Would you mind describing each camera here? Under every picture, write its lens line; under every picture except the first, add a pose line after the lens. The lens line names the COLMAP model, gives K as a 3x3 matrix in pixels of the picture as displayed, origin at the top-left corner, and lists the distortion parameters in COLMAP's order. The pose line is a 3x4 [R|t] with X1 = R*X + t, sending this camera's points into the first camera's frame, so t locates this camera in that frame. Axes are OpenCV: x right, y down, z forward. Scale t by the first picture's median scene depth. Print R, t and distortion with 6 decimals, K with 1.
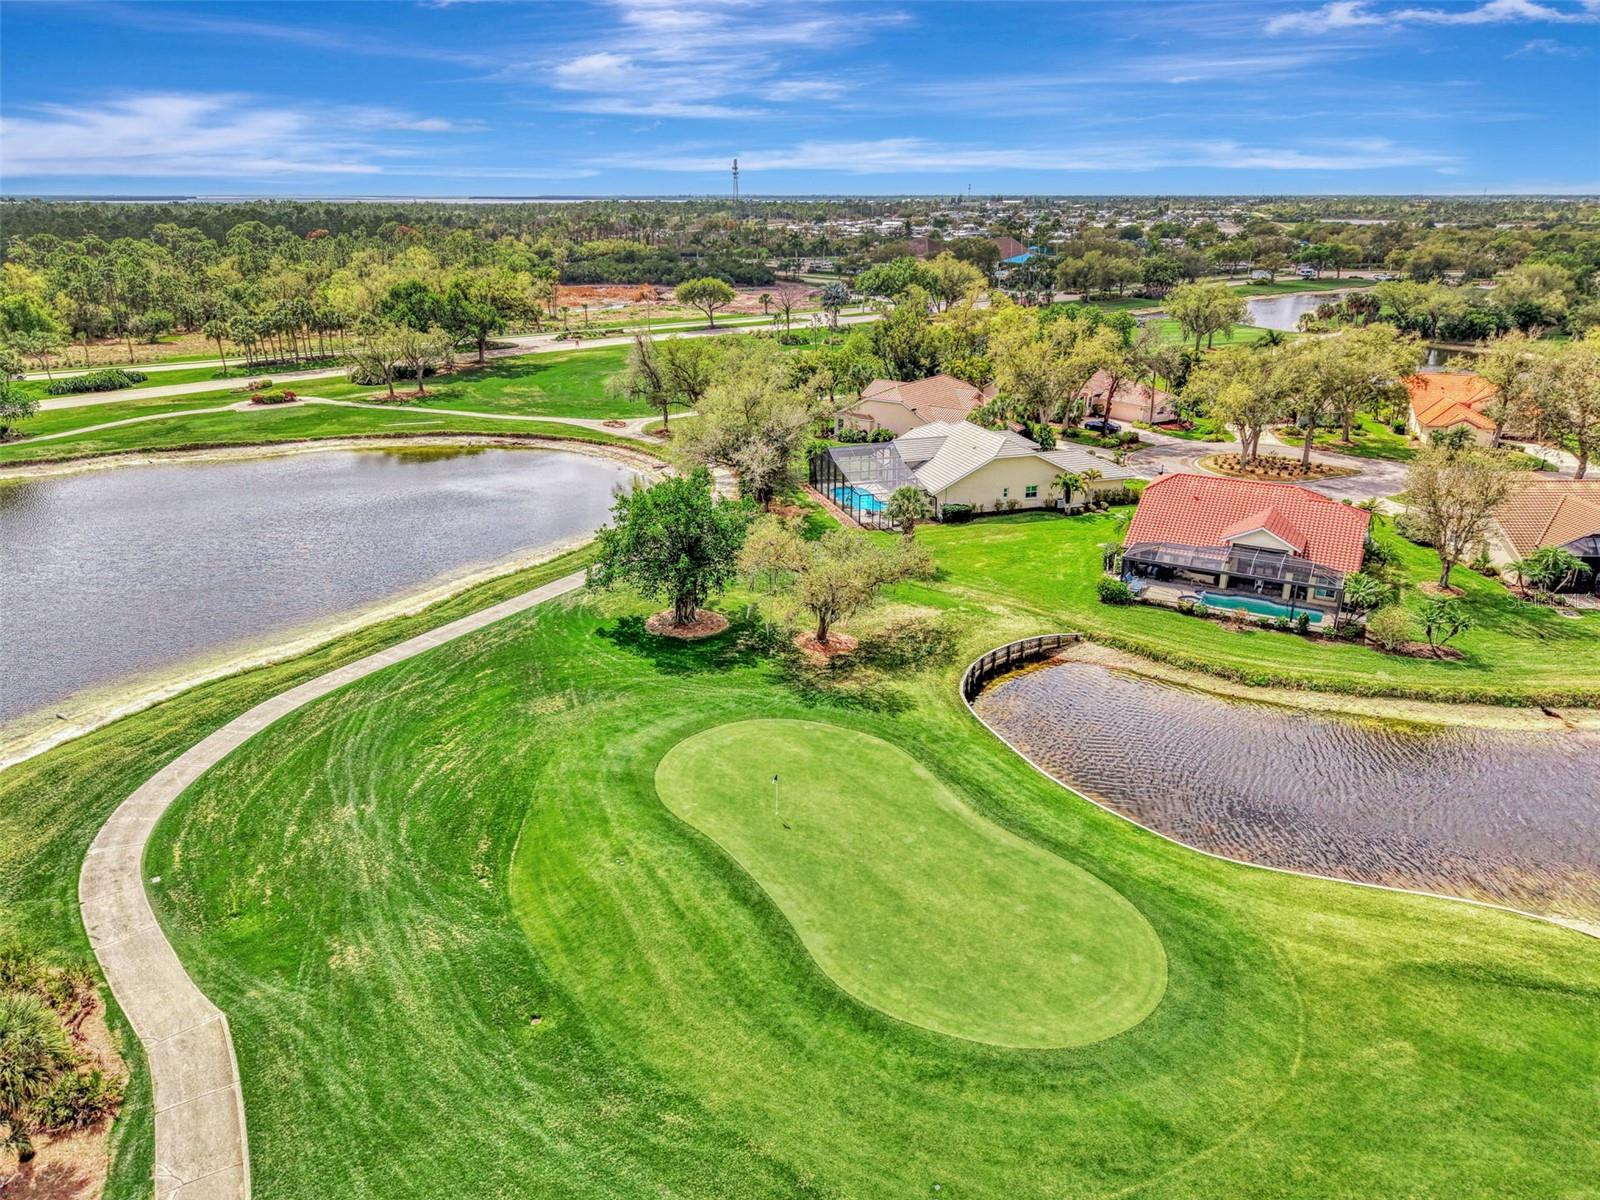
lens RADIAL K [[1111.6, 0, 800.5], [0, 1111.6, 550.6], [0, 0, 1]] dist [0.001019, -0.000654]
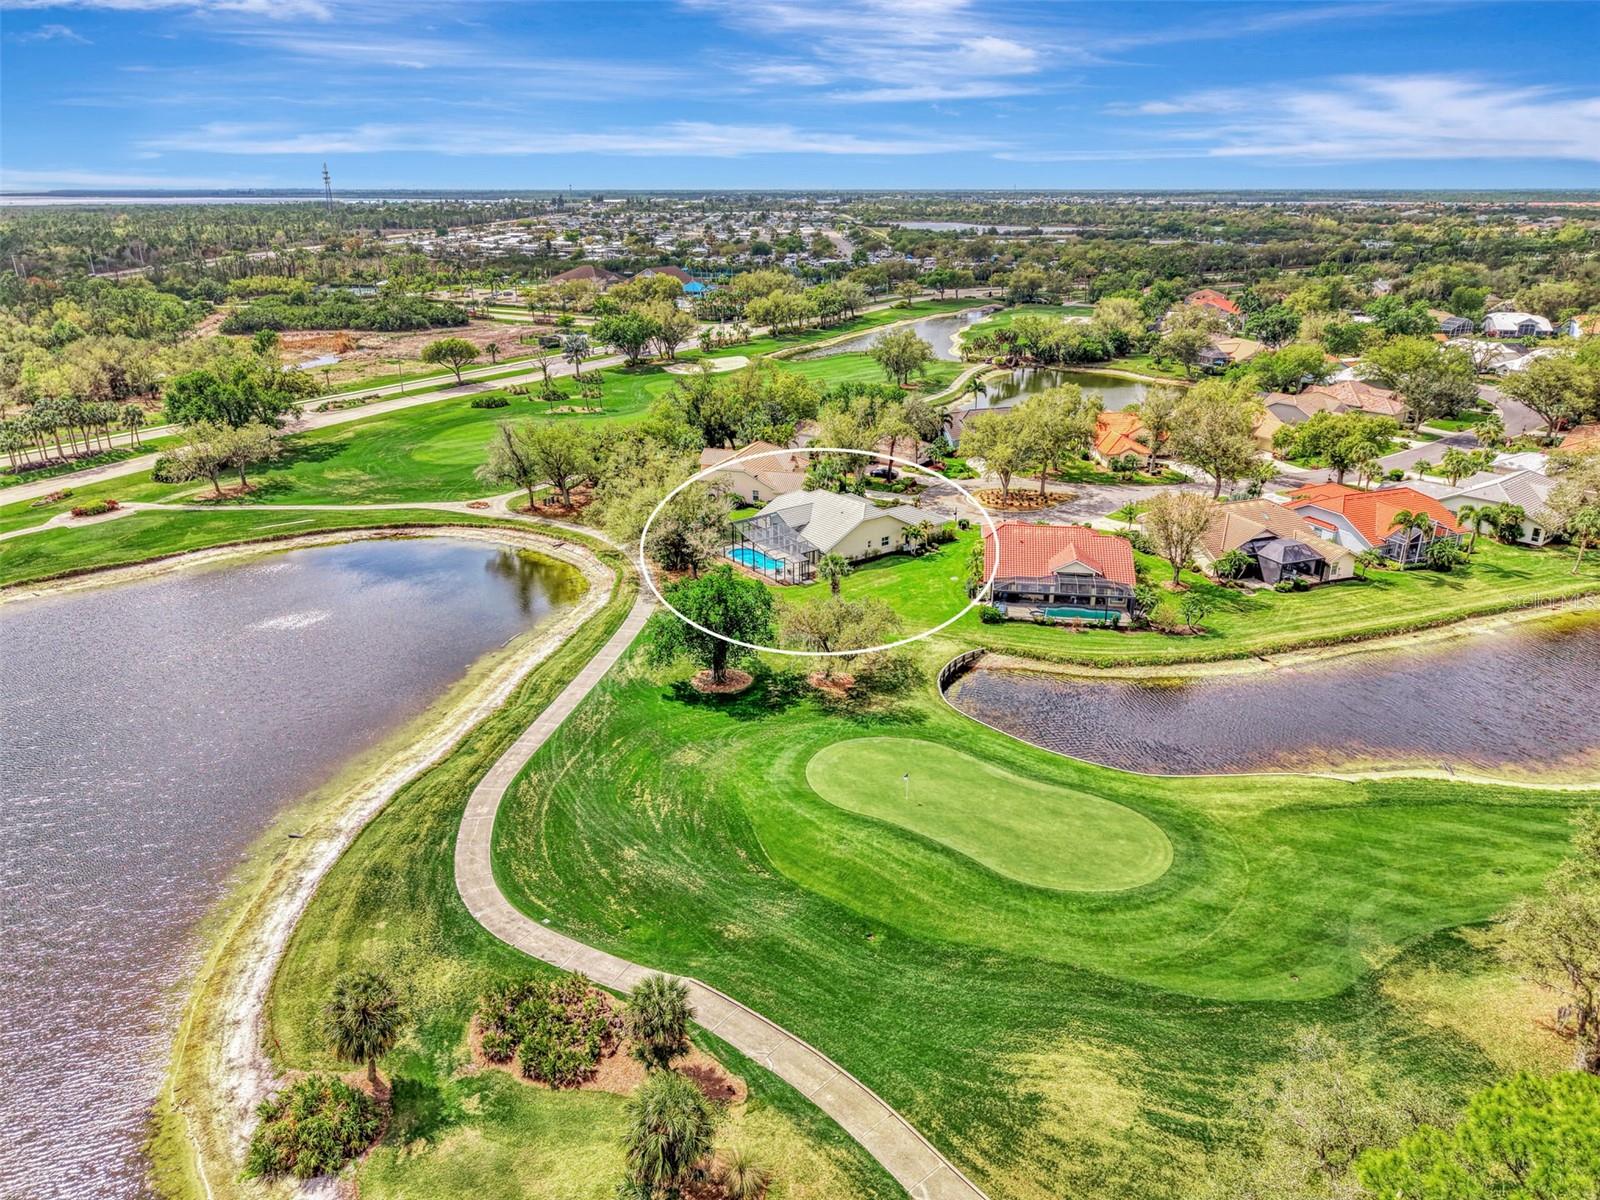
lens RADIAL K [[1129.2, 0, 797.2], [0, 1129.2, 562.0], [0, 0, 1]] dist [0.018567, -0.004730]
pose [[0.934738, -0.113826, 0.336613, -0.456625], [0.107430, 0.993500, 0.037631, -0.117944], [-0.338709, 0.000988, 0.940891, -0.310226]]
